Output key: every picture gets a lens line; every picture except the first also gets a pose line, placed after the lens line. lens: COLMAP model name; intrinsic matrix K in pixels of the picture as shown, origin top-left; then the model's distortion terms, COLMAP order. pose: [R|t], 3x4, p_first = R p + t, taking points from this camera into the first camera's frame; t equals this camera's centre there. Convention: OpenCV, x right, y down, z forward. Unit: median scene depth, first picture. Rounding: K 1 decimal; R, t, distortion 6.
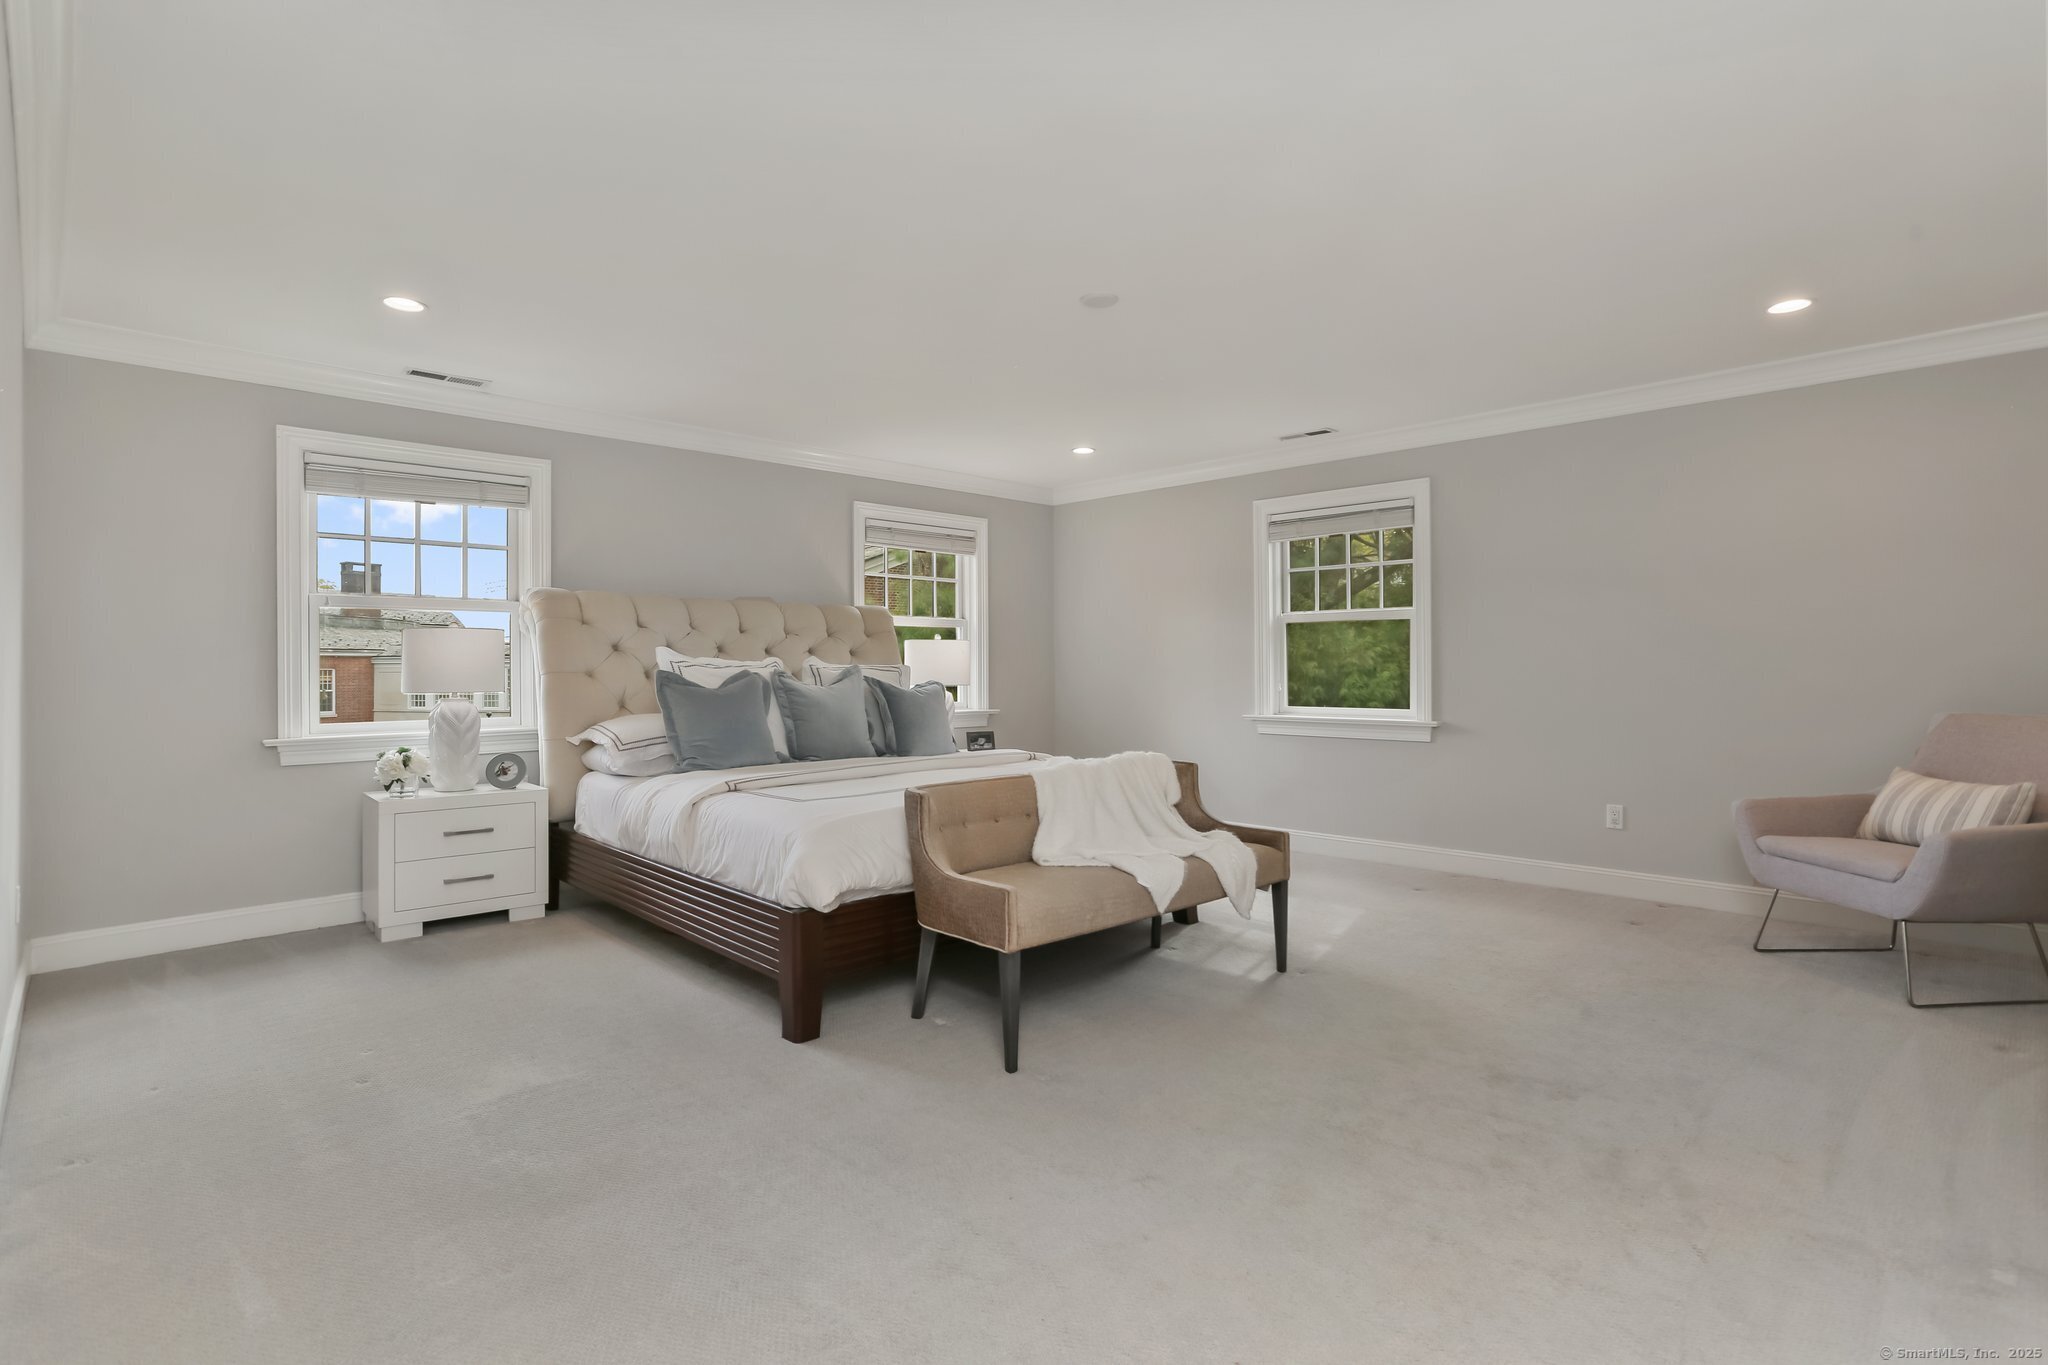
lens RADIAL K [[983.5, 0, 1015.1], [0, 983.5, 679.3], [0, 0, 1]] dist [-0.068045, 0.000349]
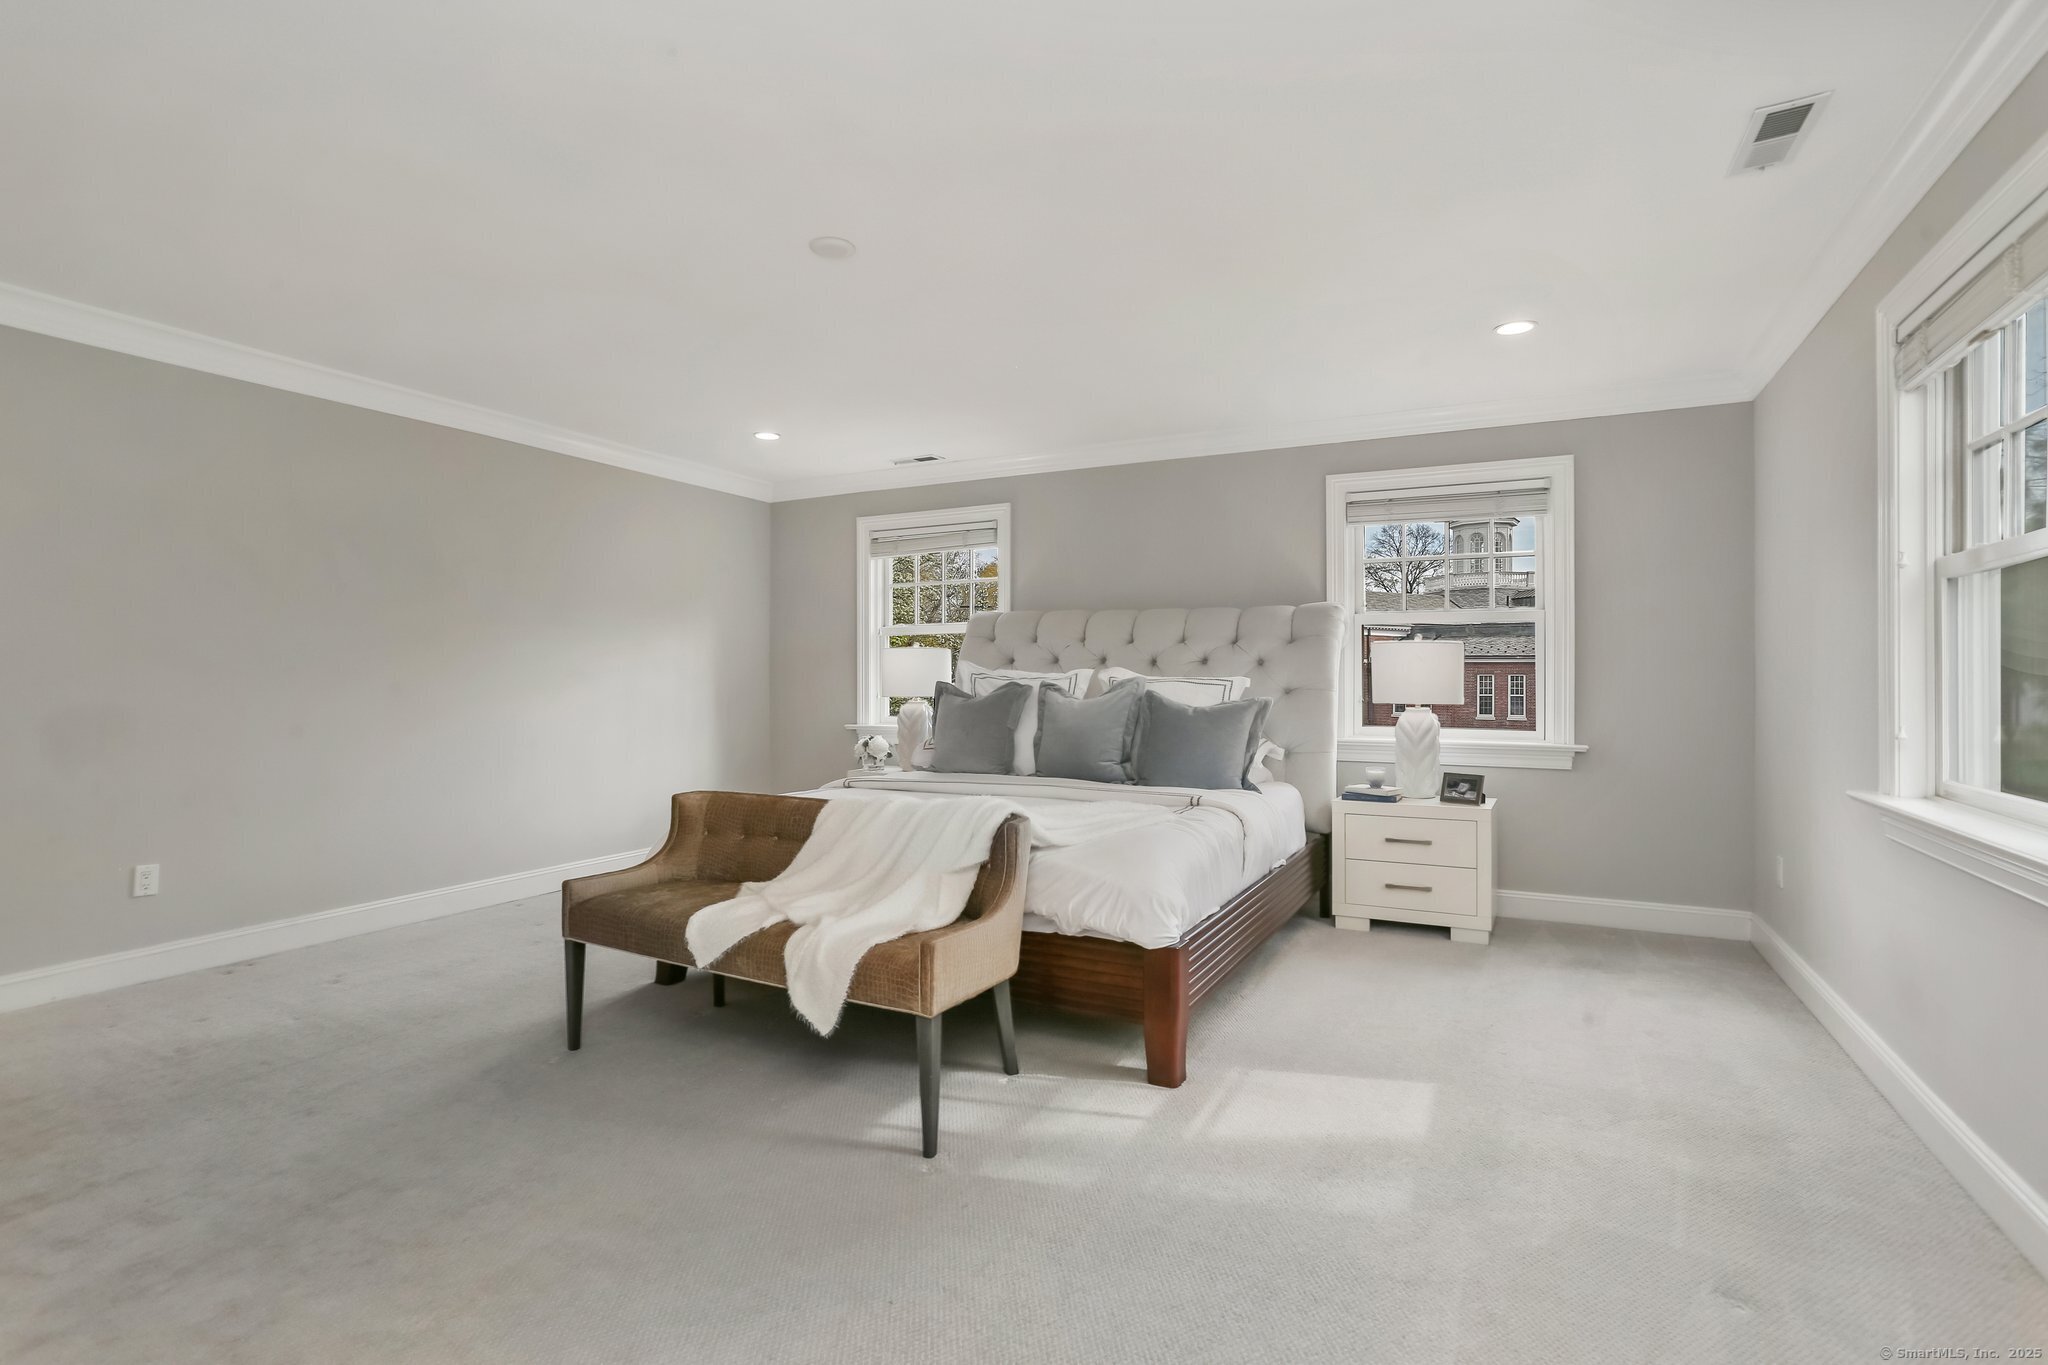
lens RADIAL K [[983.5, 0, 1015.1], [0, 983.5, 679.3], [0, 0, 1]] dist [-0.068045, 0.000349]
pose [[0.302229, 0.001000, -0.953235, 0.473813], [-0.016287, 0.999859, -0.004115, -0.004669], [0.953096, 0.016768, 0.302202, 0.457905]]
